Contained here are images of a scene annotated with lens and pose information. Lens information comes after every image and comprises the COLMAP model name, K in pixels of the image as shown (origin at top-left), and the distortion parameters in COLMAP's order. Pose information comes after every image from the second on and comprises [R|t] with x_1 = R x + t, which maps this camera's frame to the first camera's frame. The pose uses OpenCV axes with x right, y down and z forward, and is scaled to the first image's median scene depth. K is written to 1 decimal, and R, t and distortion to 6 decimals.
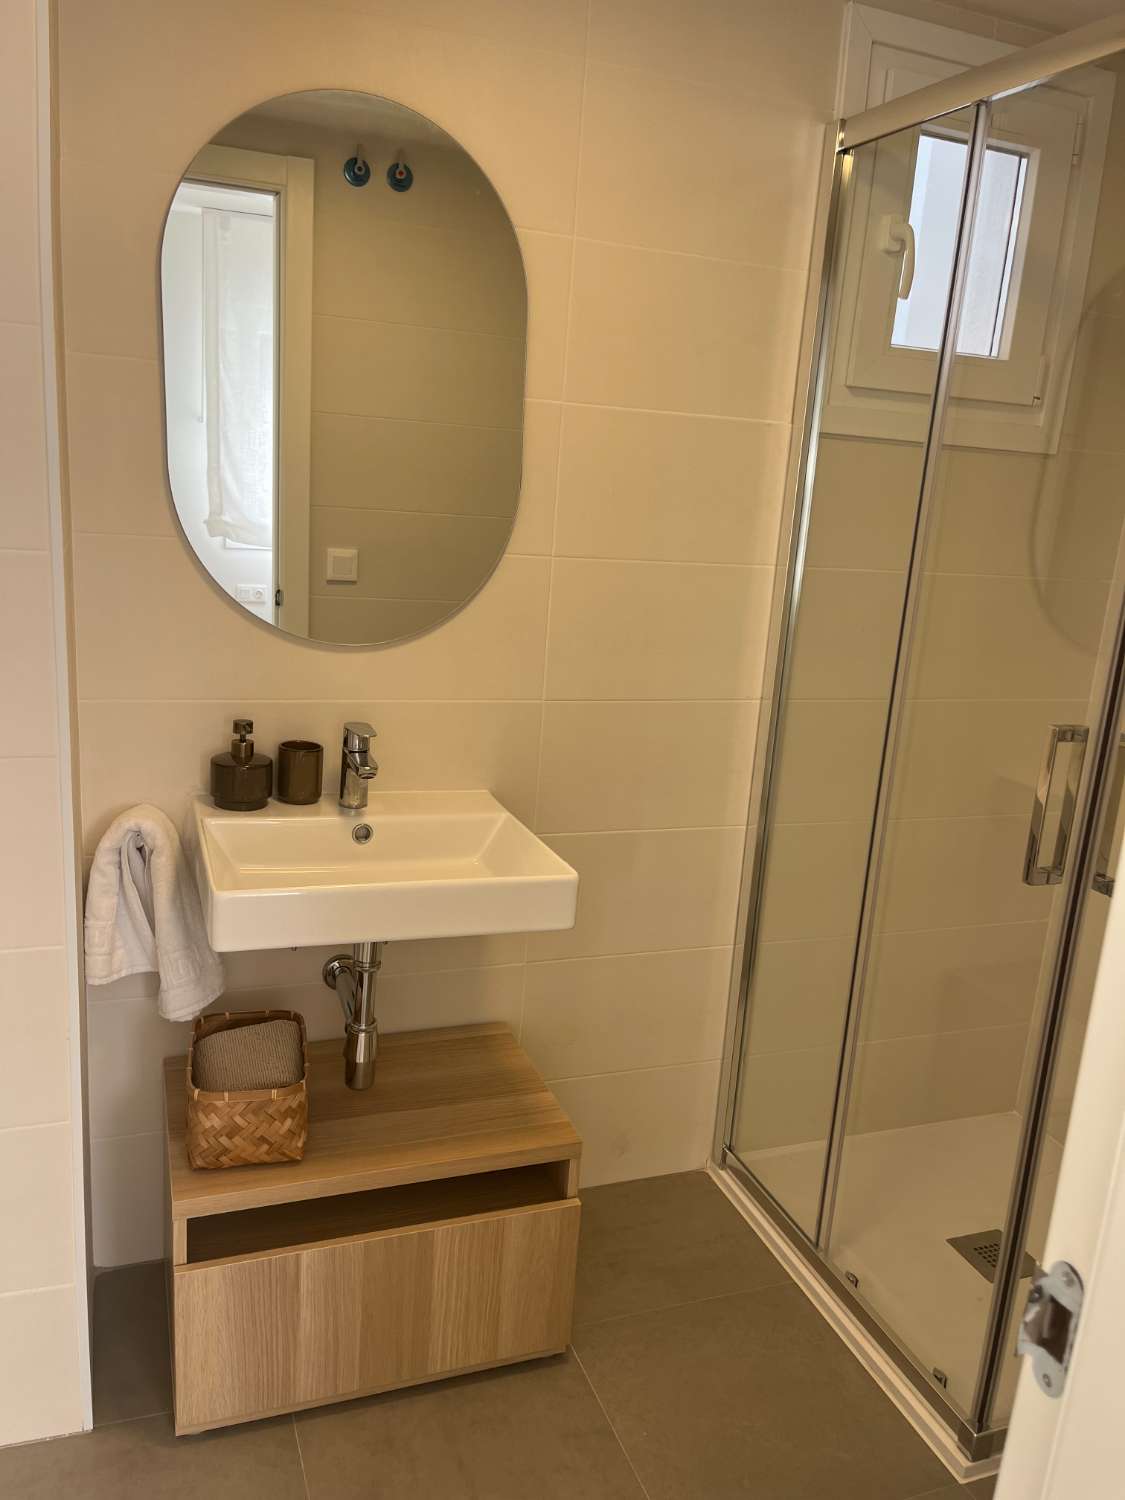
lens RADIAL K [[1138.8, 0, 569.6], [0, 1138.8, 757.4], [0, 0, 1]] dist [0.088813, -0.122591]
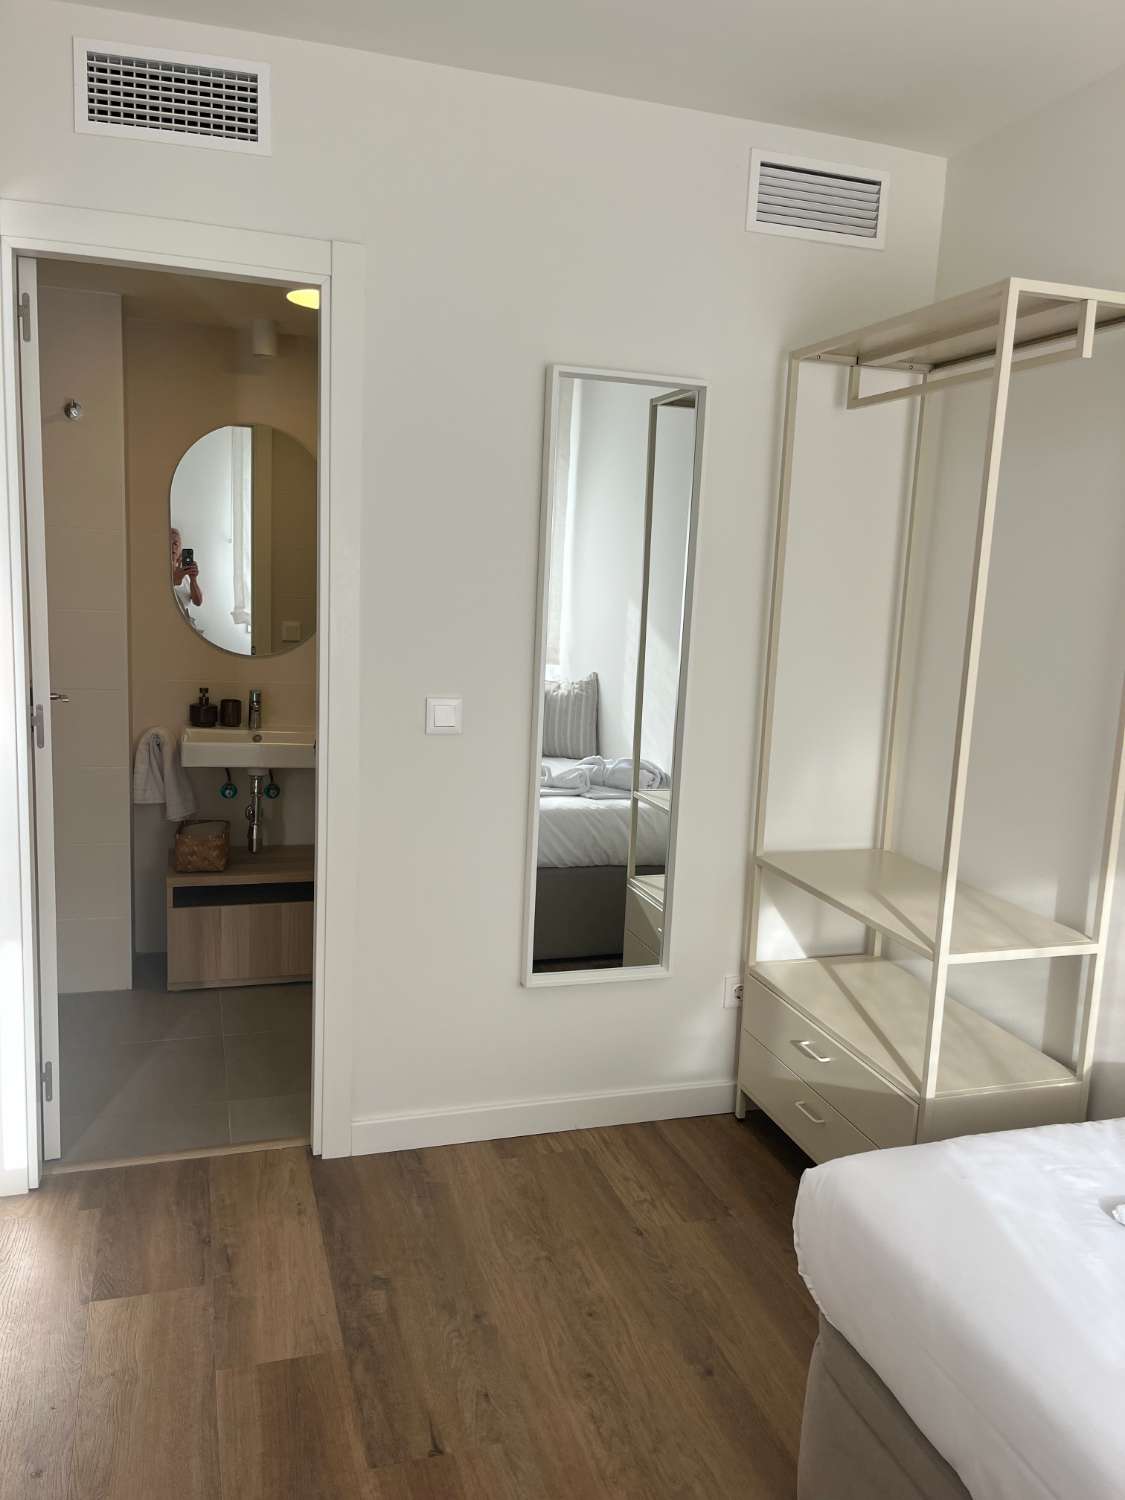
lens RADIAL K [[1138.8, 0, 569.6], [0, 1138.8, 757.4], [0, 0, 1]] dist [0.088813, -0.122591]
pose [[0.998693, -0.015420, -0.048734, 0.515840], [0.011438, 0.996652, -0.080956, 0.281957], [0.049819, 0.080293, 0.995526, -1.142662]]
